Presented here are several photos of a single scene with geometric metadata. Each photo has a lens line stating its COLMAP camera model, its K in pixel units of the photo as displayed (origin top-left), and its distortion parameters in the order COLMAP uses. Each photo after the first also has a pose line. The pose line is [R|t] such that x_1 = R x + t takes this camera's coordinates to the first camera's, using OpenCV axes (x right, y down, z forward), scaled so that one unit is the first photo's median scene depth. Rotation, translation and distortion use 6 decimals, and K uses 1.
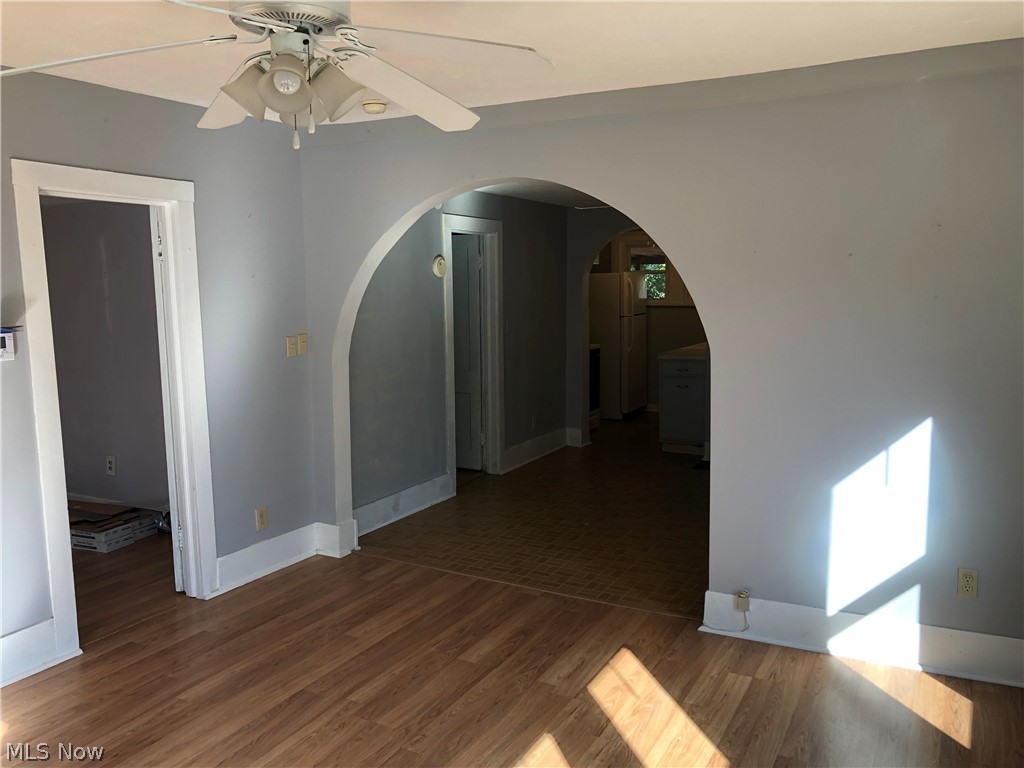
lens RADIAL K [[849.7, 0, 511.0], [0, 849.7, 383.1], [0, 0, 1]] dist [0.034133, -0.037194]
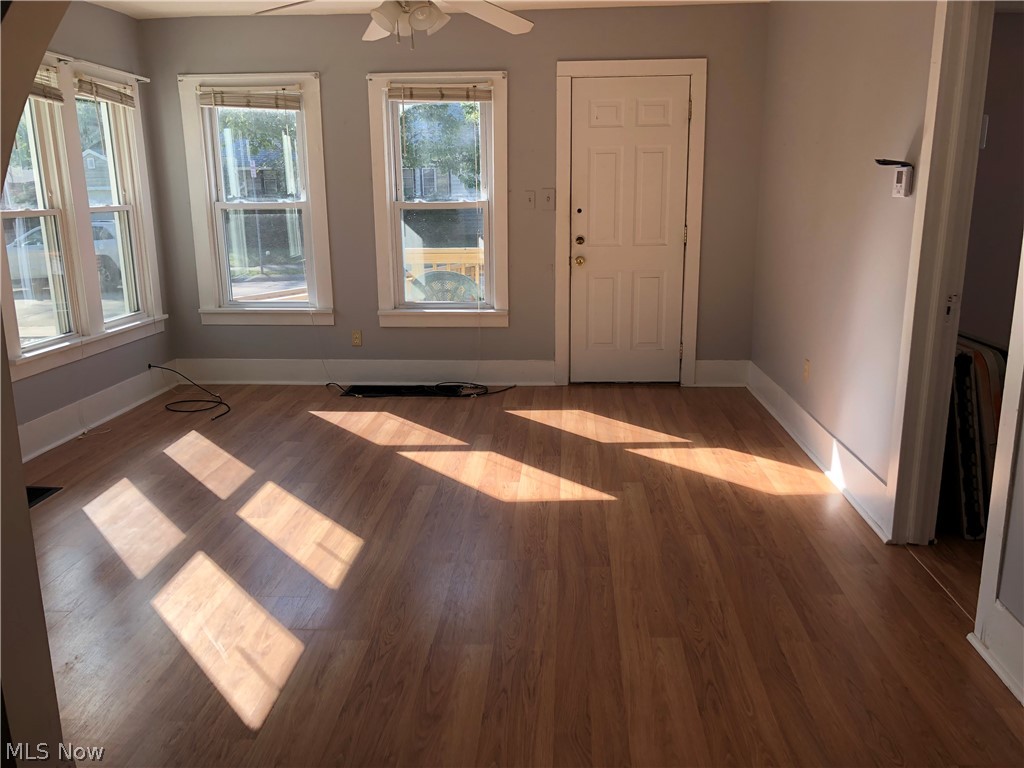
lens RADIAL K [[849.7, 0, 512.0], [0, 849.7, 382.4], [0, 0, 1]] dist [0.034133, -0.037194]
pose [[-0.911095, 0.124200, -0.393039, 0.184334], [-0.021912, 0.937583, 0.347069, -0.143062], [0.411613, 0.324825, -0.851507, 1.597409]]
